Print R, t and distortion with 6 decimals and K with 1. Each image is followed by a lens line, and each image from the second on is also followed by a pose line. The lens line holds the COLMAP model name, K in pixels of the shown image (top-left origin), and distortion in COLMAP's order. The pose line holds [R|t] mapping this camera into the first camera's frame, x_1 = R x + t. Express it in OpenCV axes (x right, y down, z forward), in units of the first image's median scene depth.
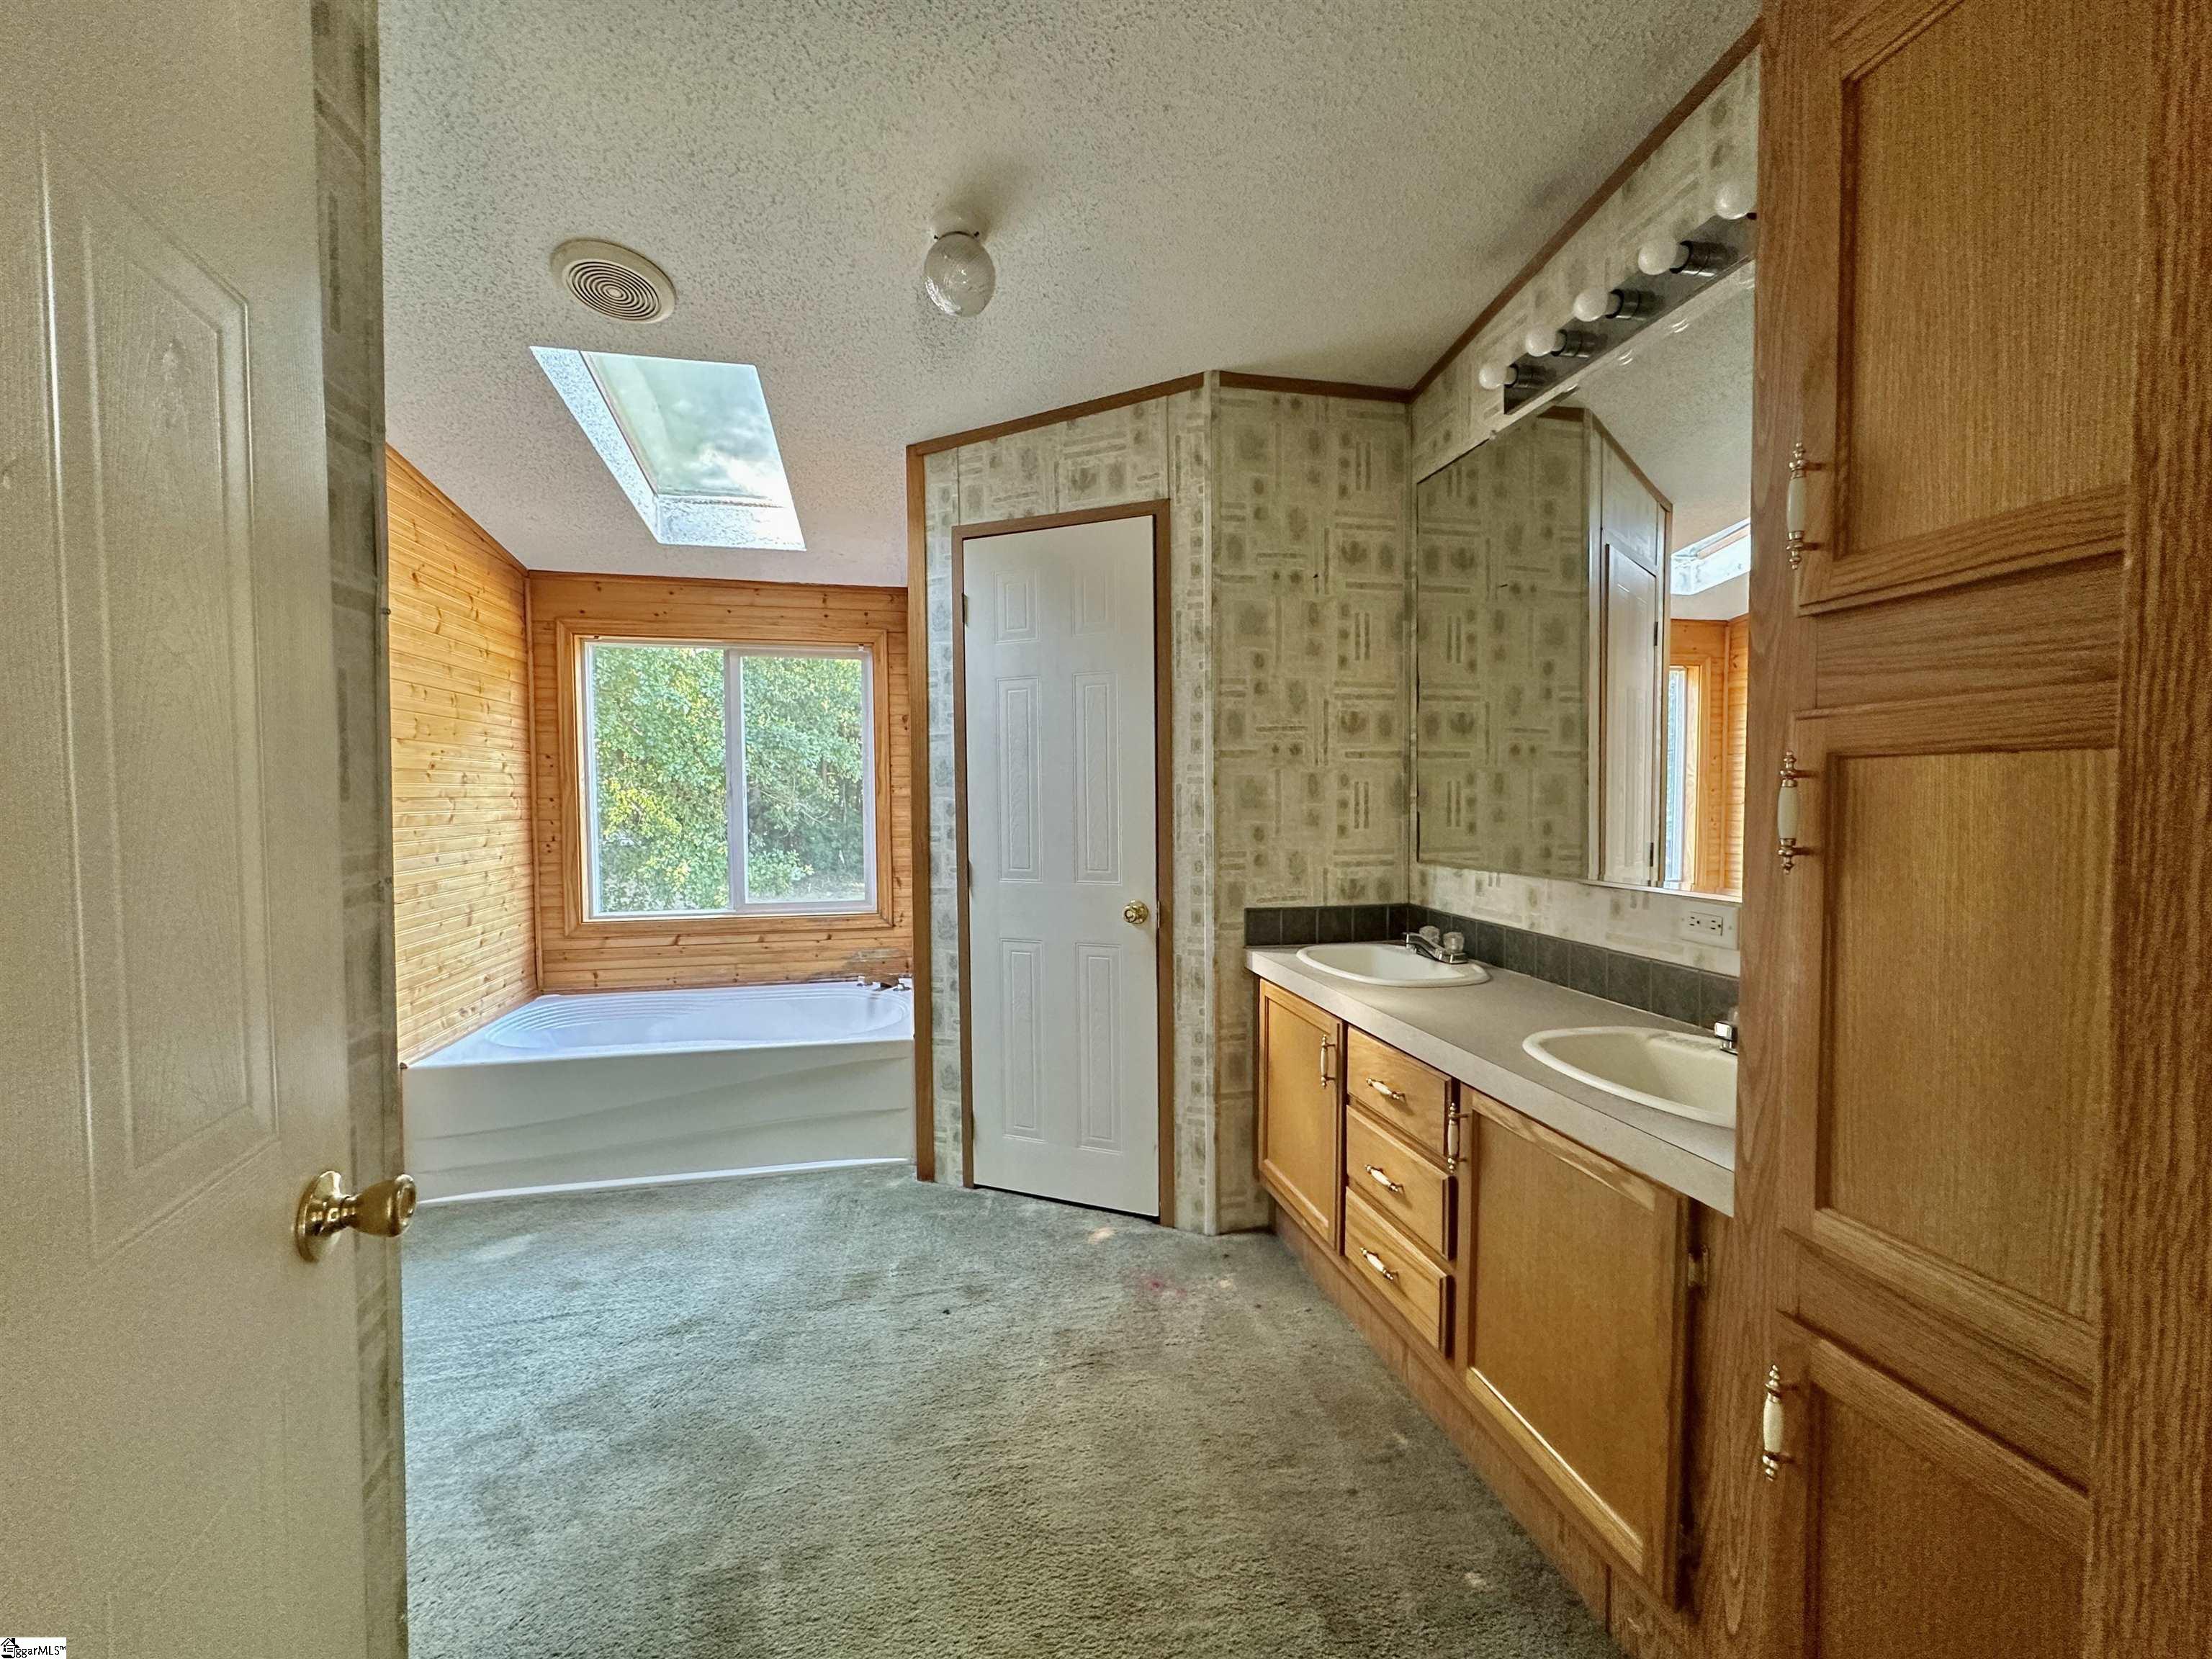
lens RADIAL K [[879.5, 0, 1108.8], [0, 879.5, 824.2], [0, 0, 1]] dist [0.002486, 0.000154]
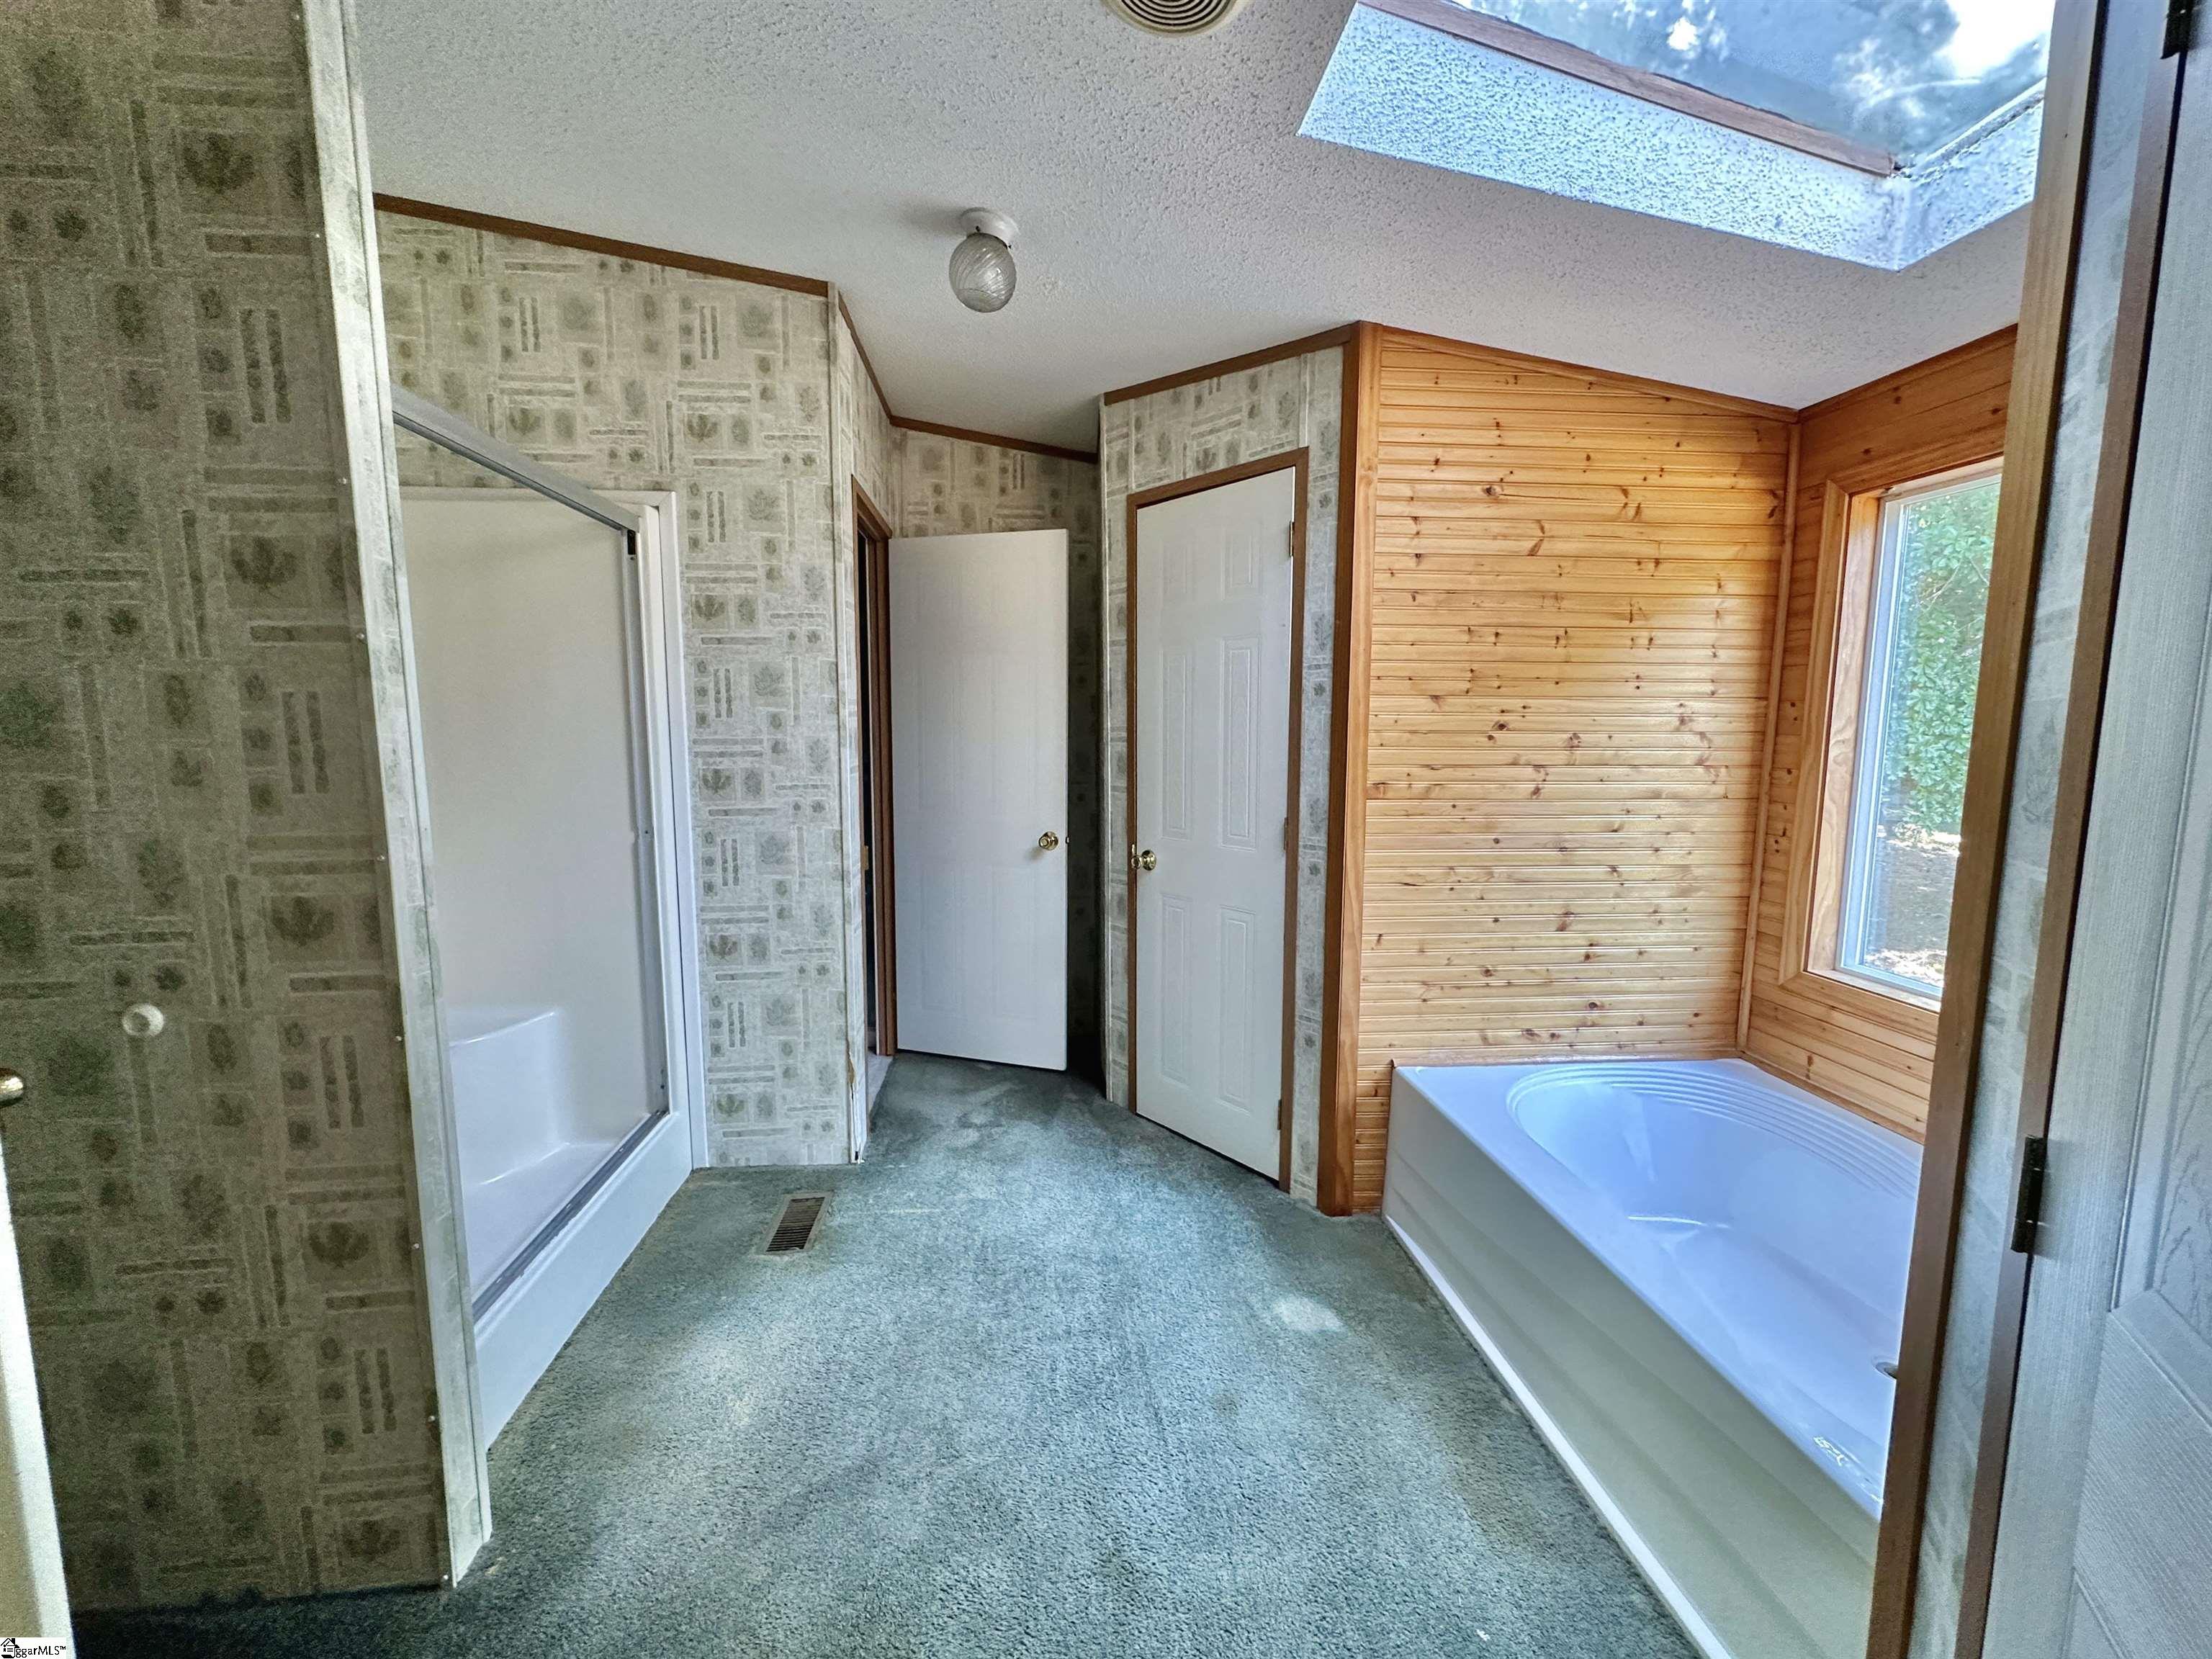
lens RADIAL K [[879.5, 0, 1110.8], [0, 879.5, 825.5], [0, 0, 1]] dist [0.002486, 0.000154]
pose [[-0.128066, 0.117266, -0.984808, 0.069345], [-0.043180, 0.991384, 0.123665, -0.048372], [0.990825, 0.058362, -0.121899, 0.604493]]
